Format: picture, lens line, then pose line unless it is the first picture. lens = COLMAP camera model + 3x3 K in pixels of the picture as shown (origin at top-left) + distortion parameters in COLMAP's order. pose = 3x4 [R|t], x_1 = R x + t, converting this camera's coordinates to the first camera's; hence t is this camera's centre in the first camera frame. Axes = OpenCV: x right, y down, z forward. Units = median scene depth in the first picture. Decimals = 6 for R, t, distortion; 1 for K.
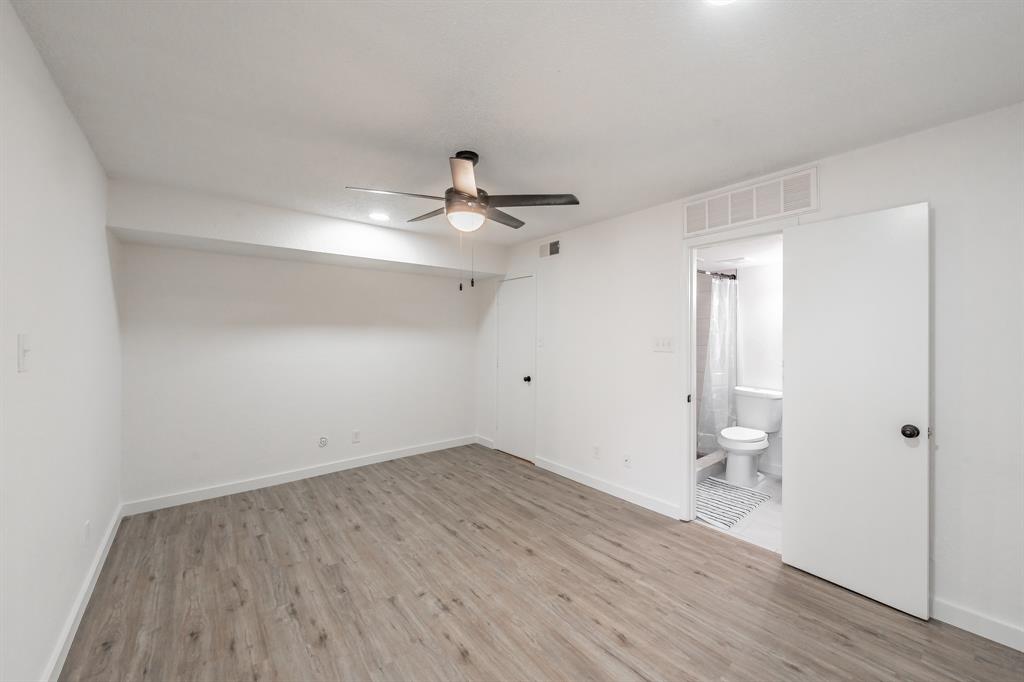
lens RADIAL K [[390.6, 0, 518.8], [0, 390.6, 336.1], [0, 0, 1]] dist [-0.001051, 0.000211]
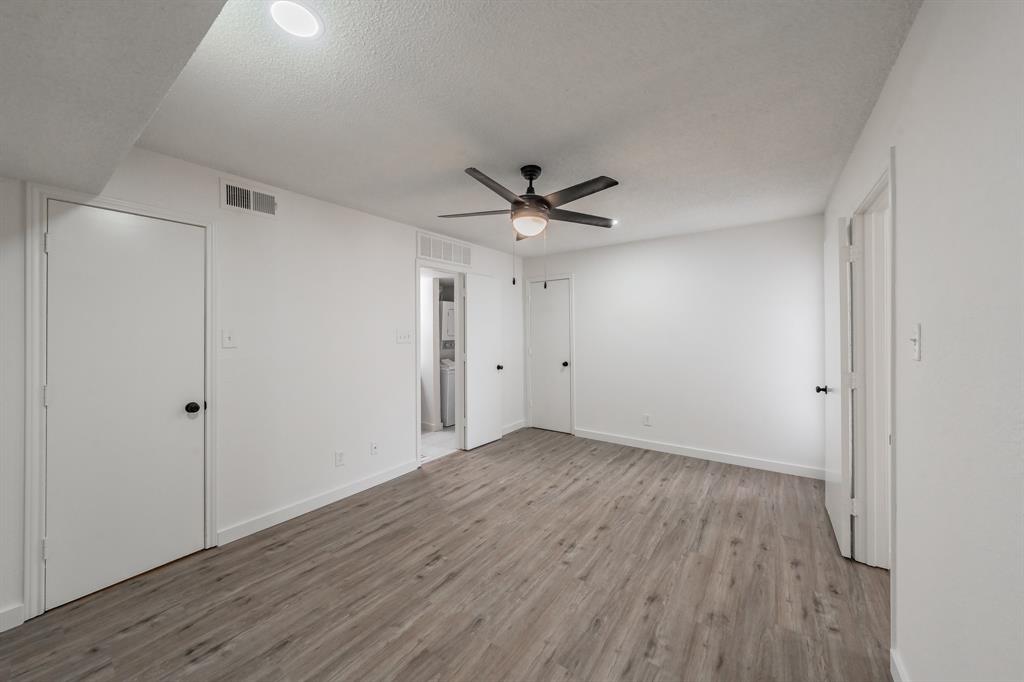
lens RADIAL K [[358.4, 0, 507.5], [0, 358.4, 329.1], [0, 0, 1]] dist [0.000192, -0.000084]
pose [[-0.240545, 0.005285, 0.970624, -0.994892], [0.005985, 0.999974, -0.003962, 0.004312], [-0.970620, 0.004856, -0.240570, 1.166177]]
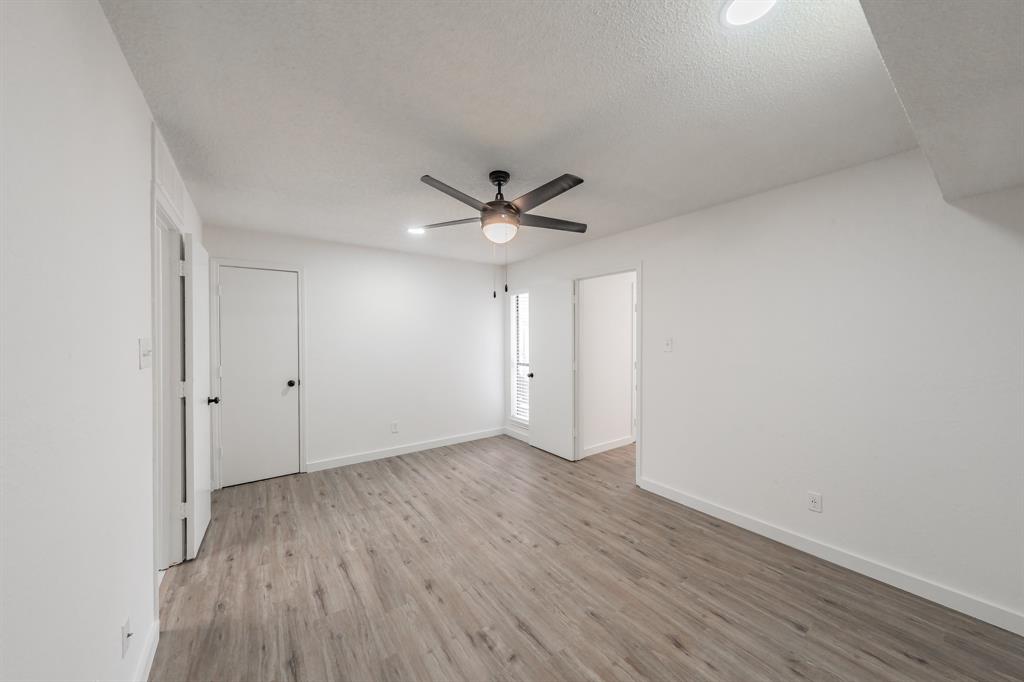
lens RADIAL K [[357.3, 0, 510.6], [0, 357.3, 338.4], [0, 0, 1]] dist [0.001327, 0.000065]
pose [[-0.997005, 0.000698, 0.077337, -0.214646], [0.000869, 0.999997, 0.002182, -0.000761], [-0.077336, 0.002243, -0.997003, 1.780270]]
